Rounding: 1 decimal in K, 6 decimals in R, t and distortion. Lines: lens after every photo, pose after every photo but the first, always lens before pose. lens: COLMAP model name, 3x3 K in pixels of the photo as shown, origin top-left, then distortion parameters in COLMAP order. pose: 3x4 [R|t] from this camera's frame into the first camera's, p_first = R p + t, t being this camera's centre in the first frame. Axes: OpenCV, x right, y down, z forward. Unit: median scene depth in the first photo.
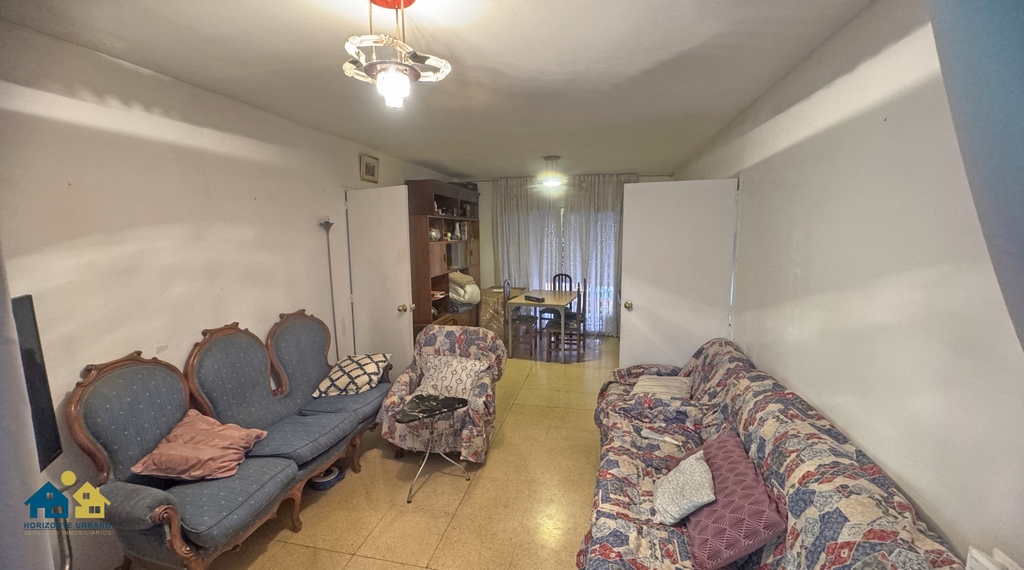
lens RADIAL K [[406.4, 0, 511.7], [0, 406.4, 283.1], [0, 0, 1]] dist [-0.000045, 0.000048]
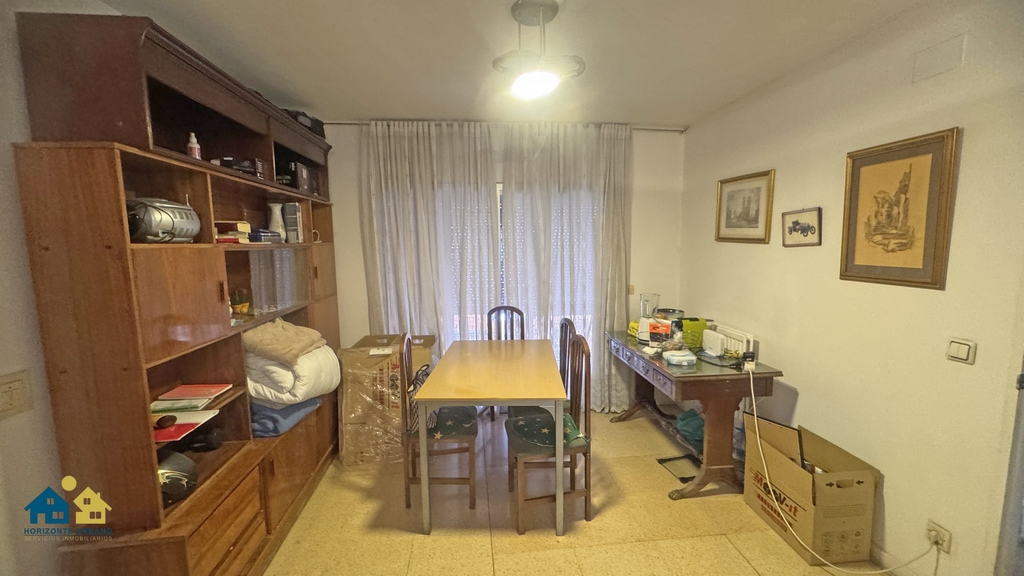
lens RADIAL K [[406.4, 0, 509.5], [0, 406.4, 286.8], [0, 0, 1]] dist [-0.000045, 0.000048]
pose [[0.950144, -0.039192, 0.309339, -0.035144], [0.045105, 0.998910, -0.011984, -0.044280], [-0.308532, 0.025339, 0.950876, 0.520615]]
